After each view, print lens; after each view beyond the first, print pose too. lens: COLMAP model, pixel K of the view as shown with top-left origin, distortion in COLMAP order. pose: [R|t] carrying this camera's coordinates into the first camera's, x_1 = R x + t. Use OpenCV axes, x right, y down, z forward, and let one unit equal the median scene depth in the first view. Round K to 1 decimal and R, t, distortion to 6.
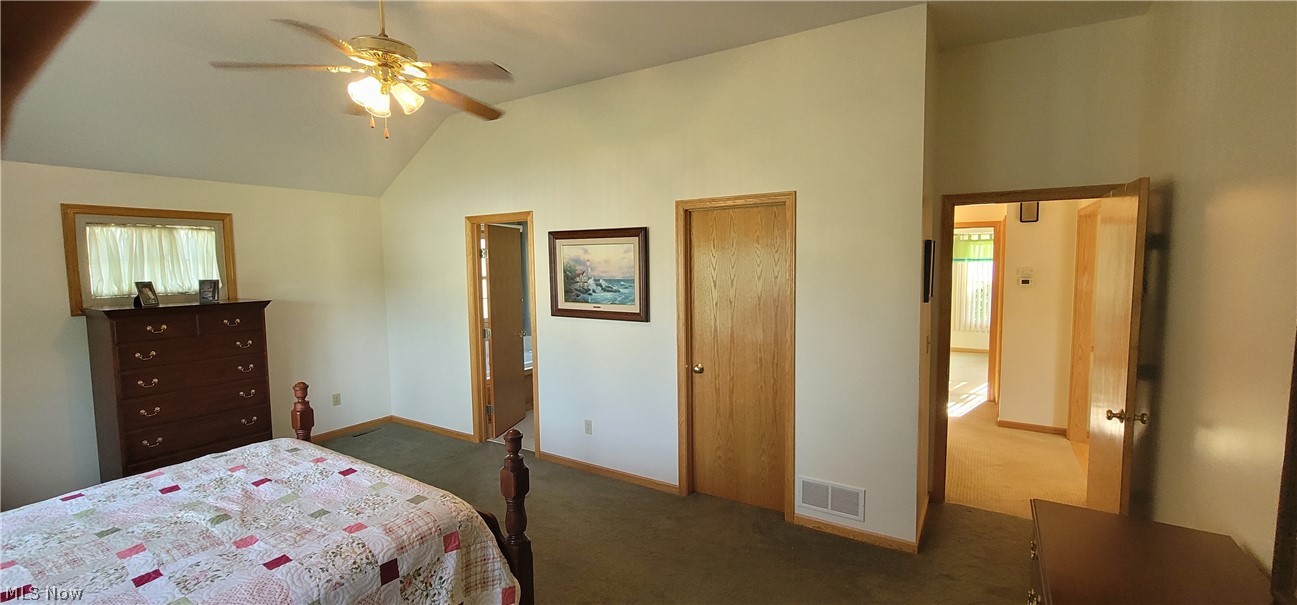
lens RADIAL K [[534.2, 0, 651.6], [0, 534.2, 302.7], [0, 0, 1]] dist [-0.004951, 0.000866]
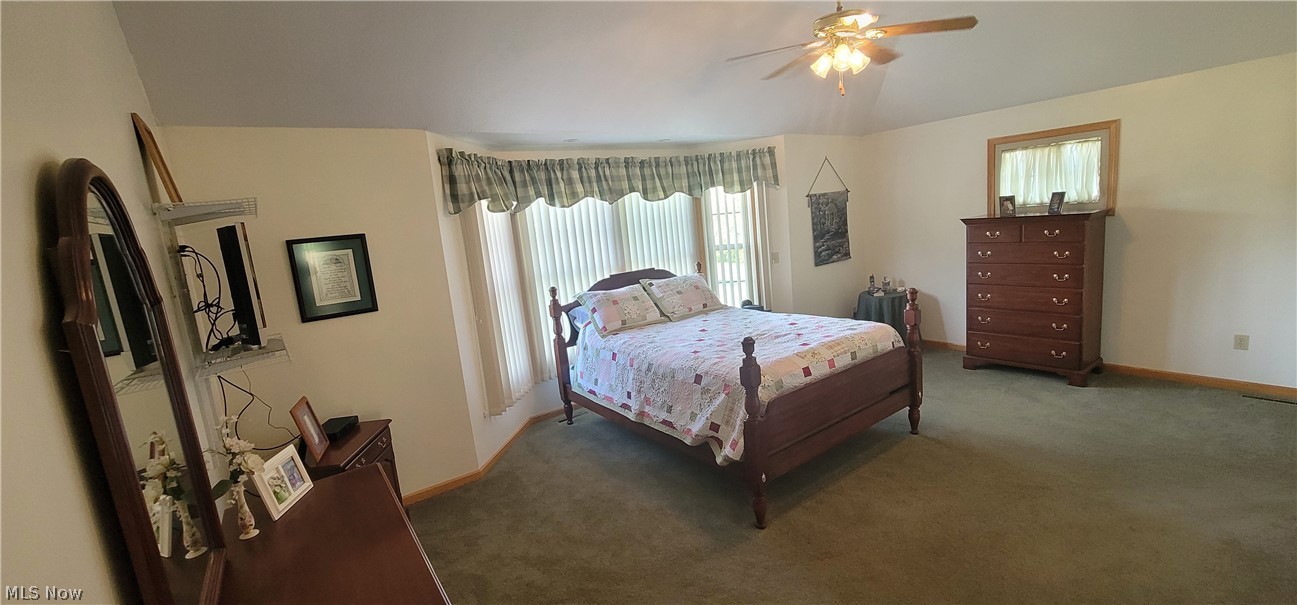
lens RADIAL K [[534.2, 0, 650.9], [0, 534.2, 301.3], [0, 0, 1]] dist [-0.004951, 0.000866]
pose [[-0.370183, 0.190508, -0.909215, 0.512206], [0.025119, 0.980441, 0.195205, -0.057115], [0.928619, 0.049423, -0.367727, 0.633962]]
